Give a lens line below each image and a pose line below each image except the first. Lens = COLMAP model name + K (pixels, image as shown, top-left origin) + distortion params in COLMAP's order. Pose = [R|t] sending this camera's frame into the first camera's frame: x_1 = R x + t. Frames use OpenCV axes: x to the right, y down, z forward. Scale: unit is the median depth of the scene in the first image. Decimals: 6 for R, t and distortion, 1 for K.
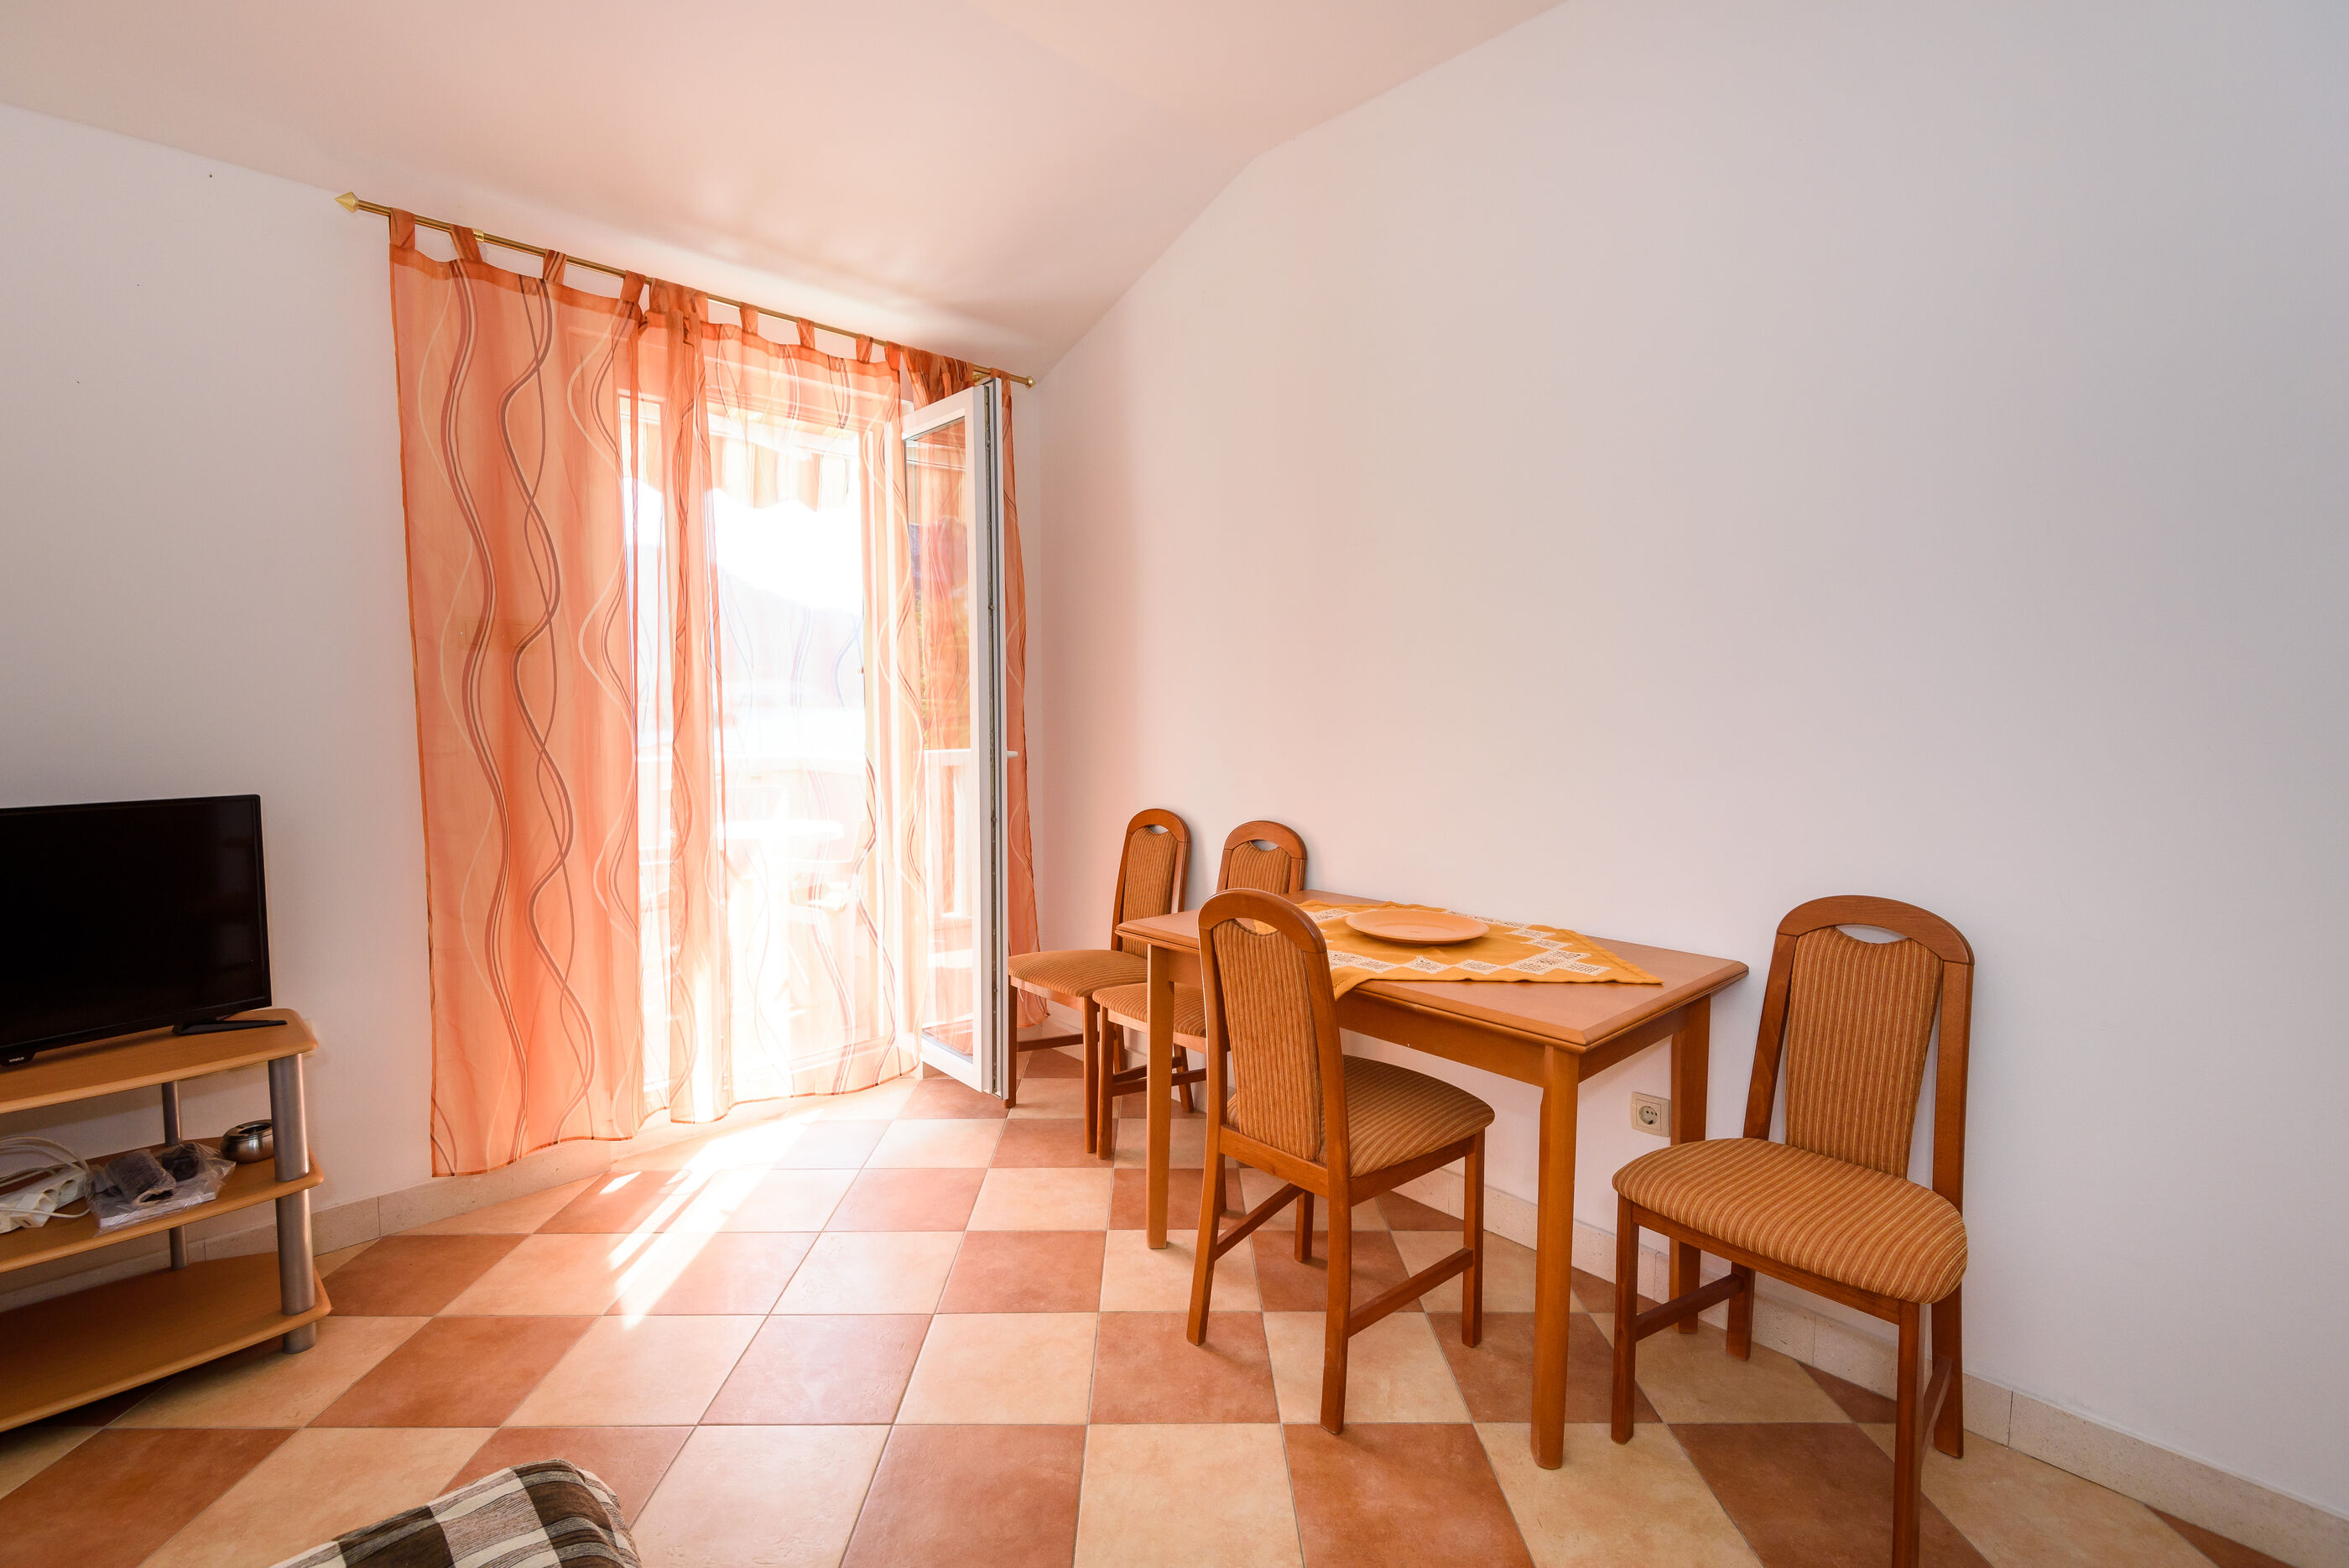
lens RADIAL K [[1064.7, 0, 1127.1], [0, 1064.7, 781.7], [0, 0, 1]] dist [0.001126, 0.000490]
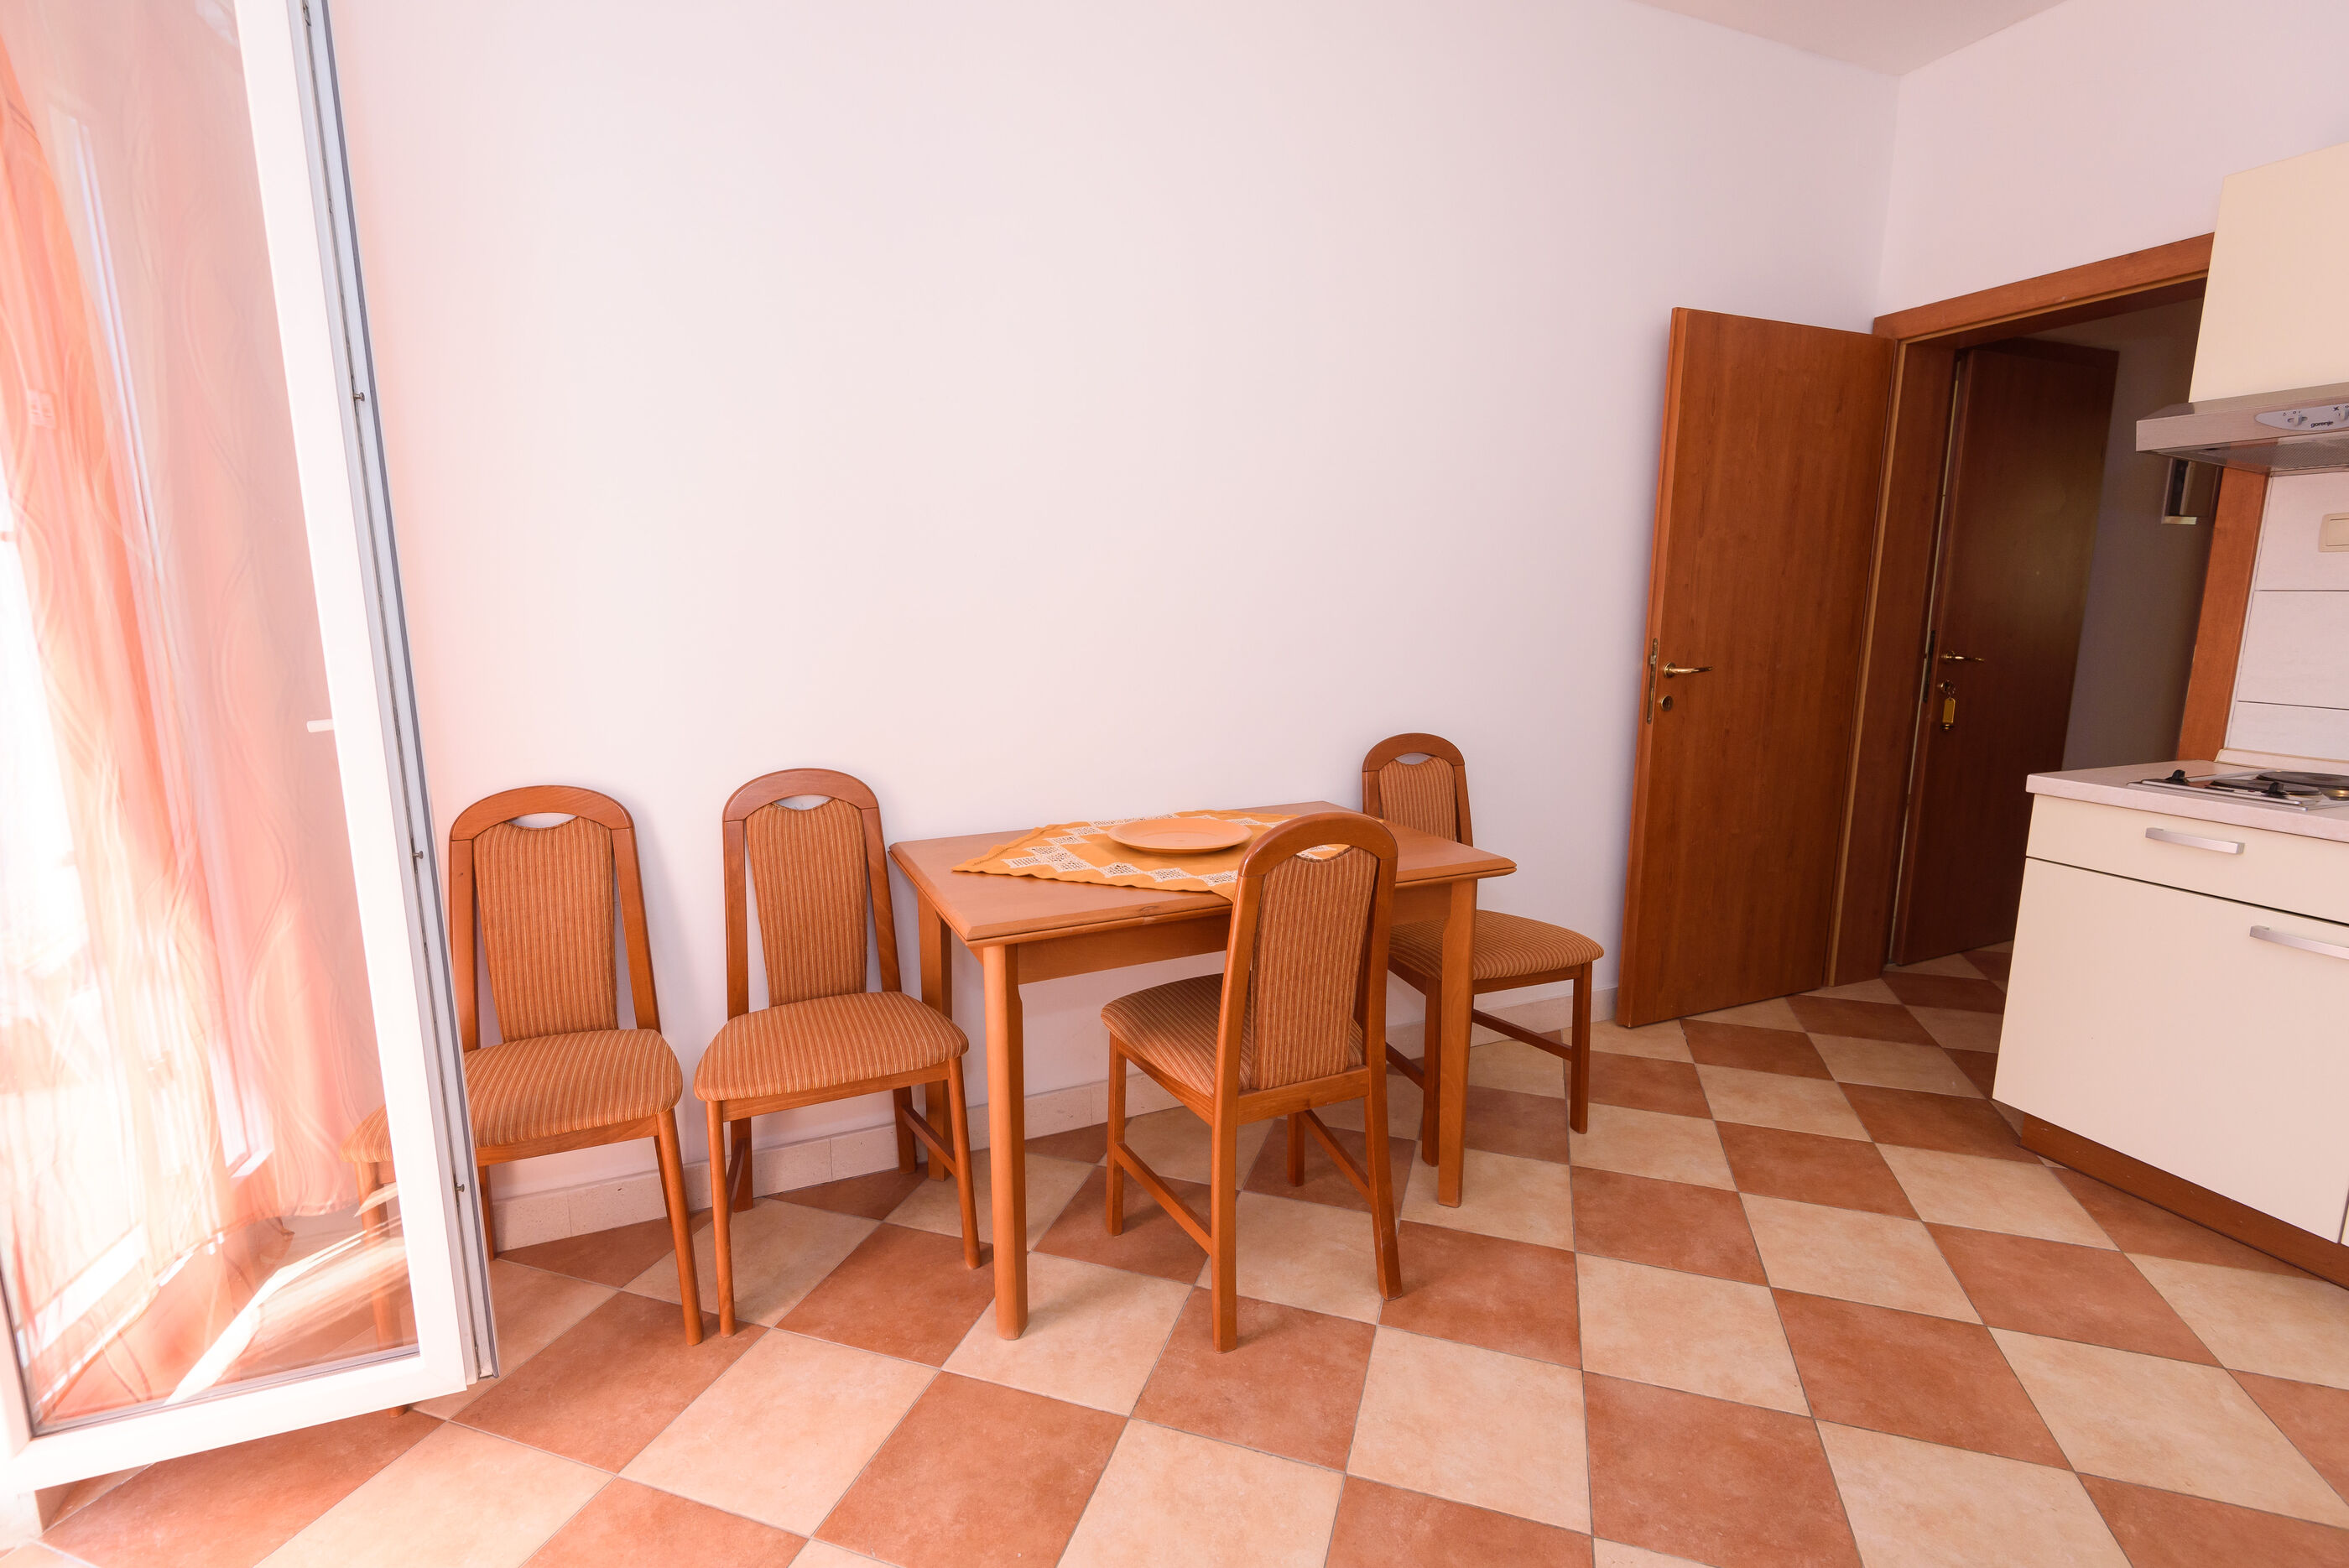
lens RADIAL K [[1066.3, 0, 1174.5], [0, 1066.3, 784.0], [0, 0, 1]] dist [0.025428, -0.015475]
pose [[0.286696, -0.170399, 0.942746, -0.546139], [0.069917, 0.985152, 0.156802, -0.054479], [-0.955467, 0.020959, 0.294353, 0.604592]]
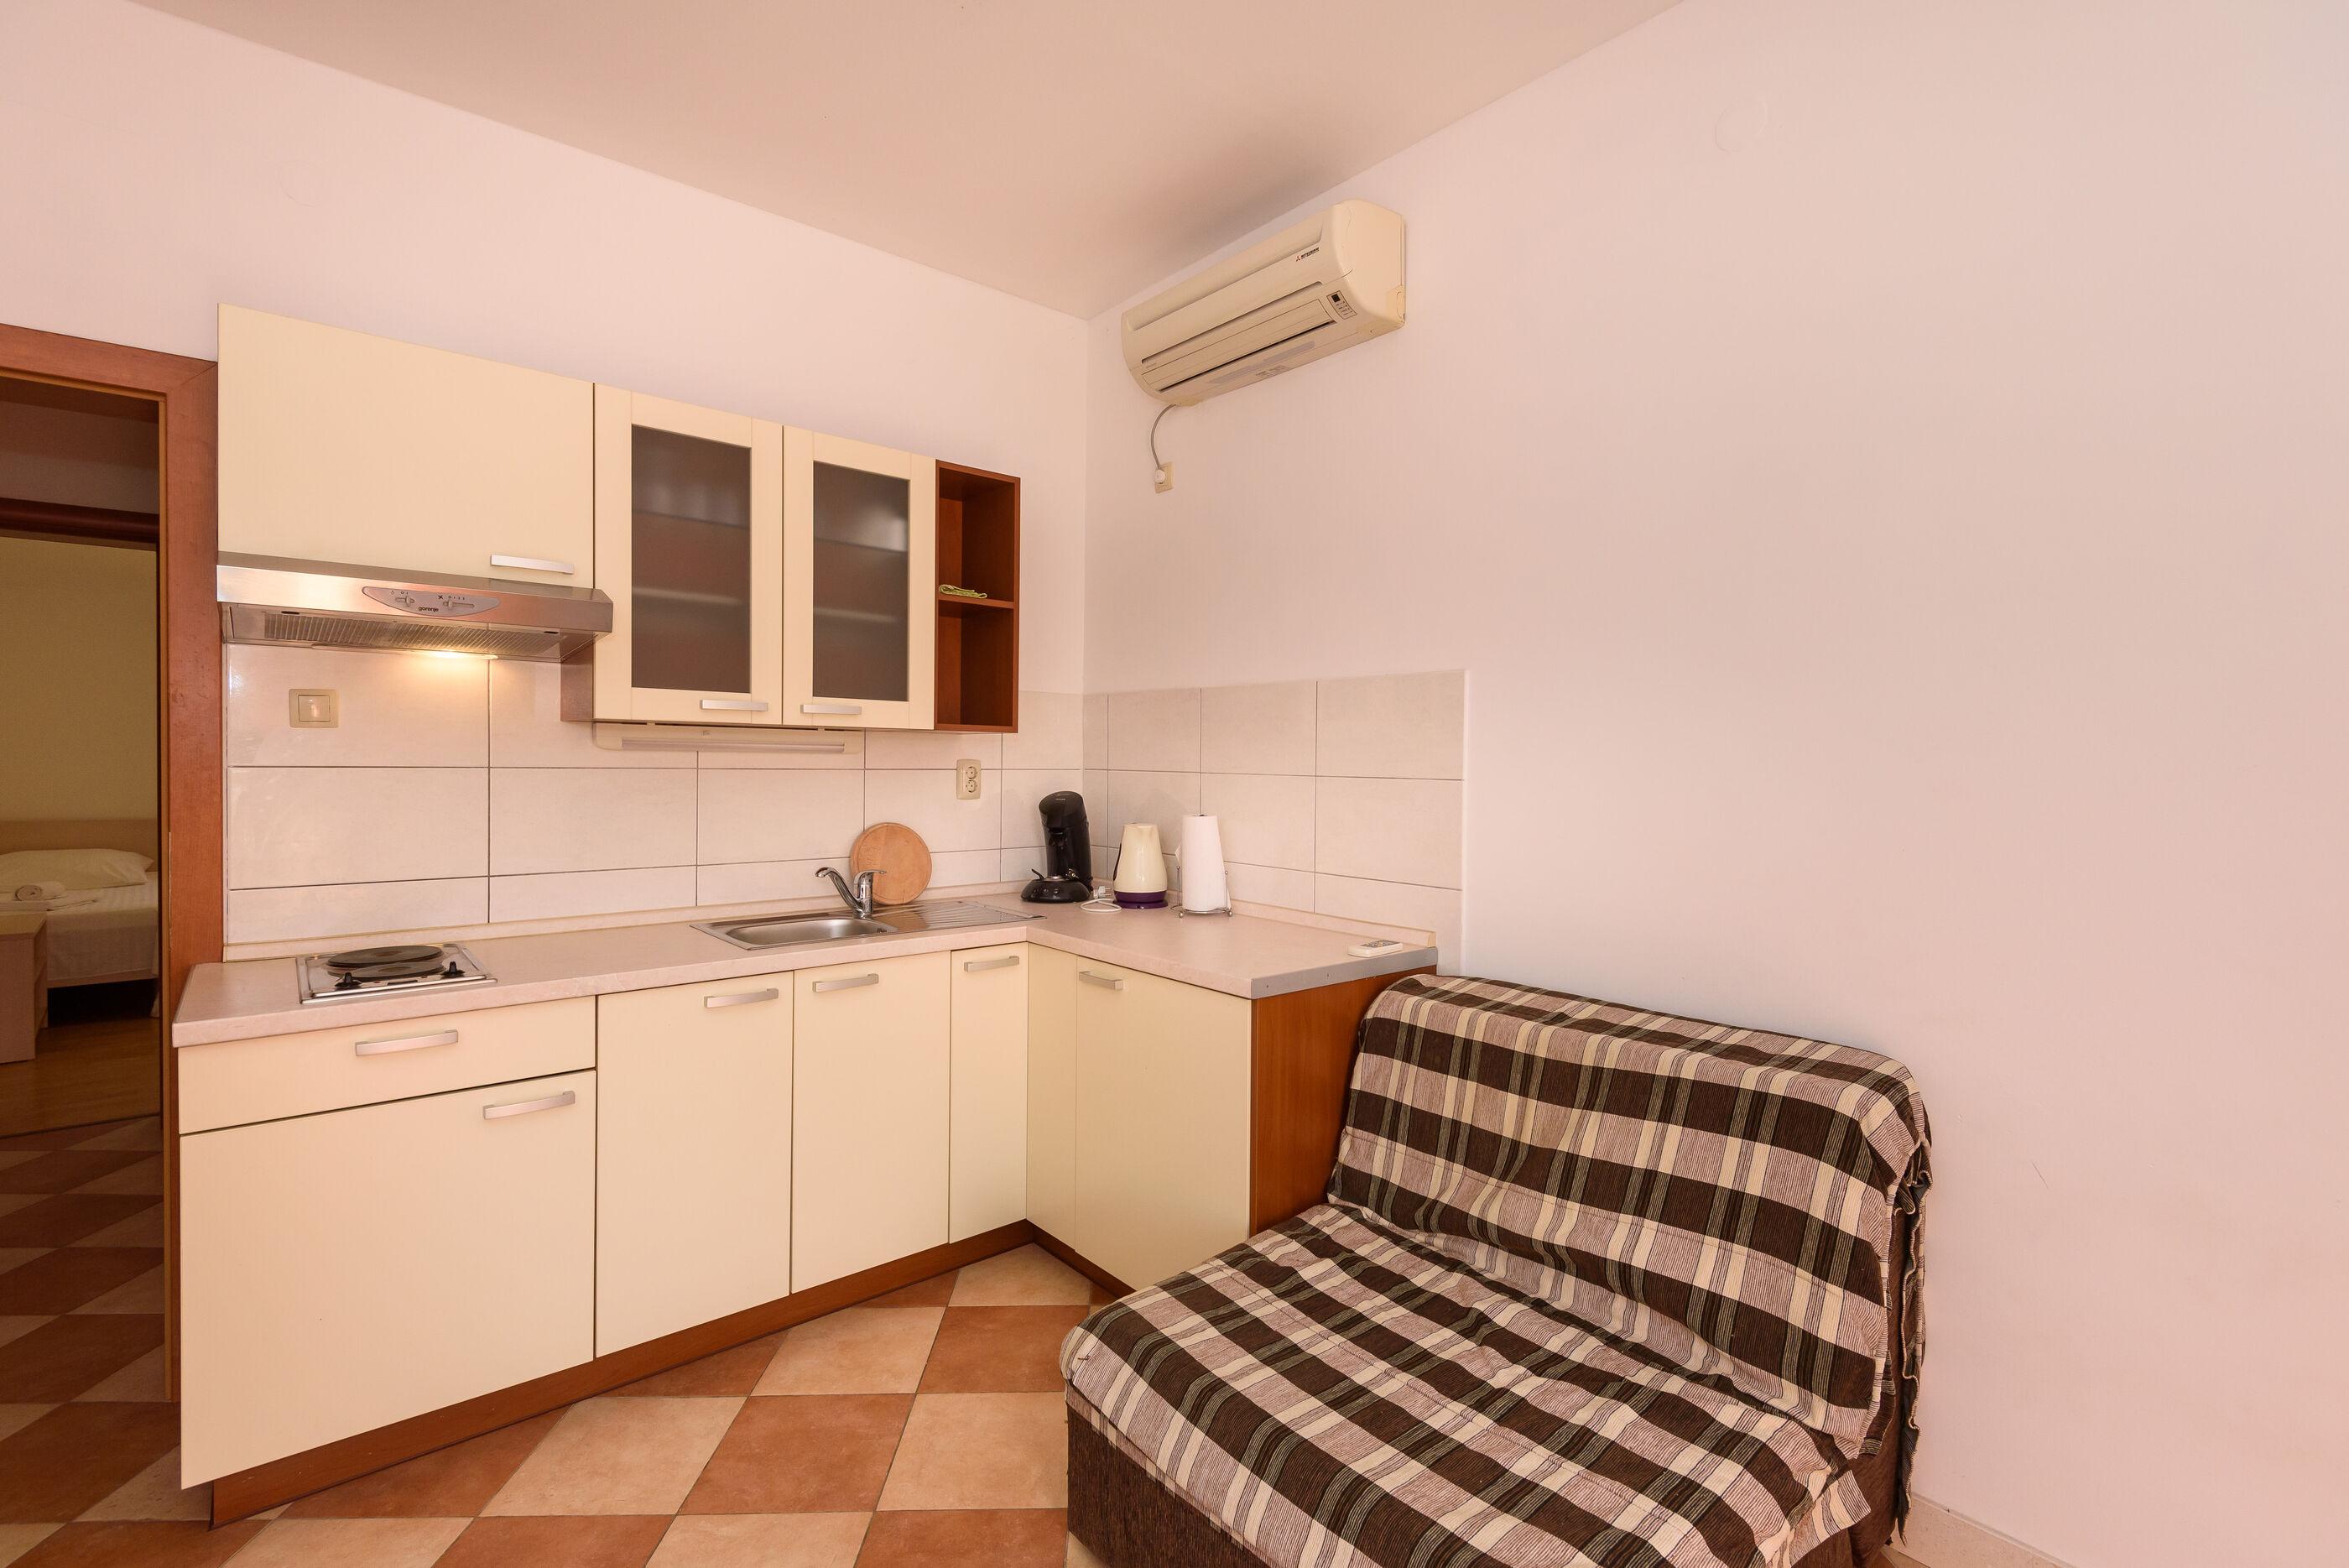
lens RADIAL K [[1066.3, 0, 1174.5], [0, 1066.3, 784.0], [0, 0, 1]] dist [0.025428, -0.015475]
pose [[-0.997791, -0.011412, -0.065449, -0.059746], [-0.017689, 0.995210, 0.096143, -0.087315], [0.064038, 0.097088, -0.993213, 0.851044]]
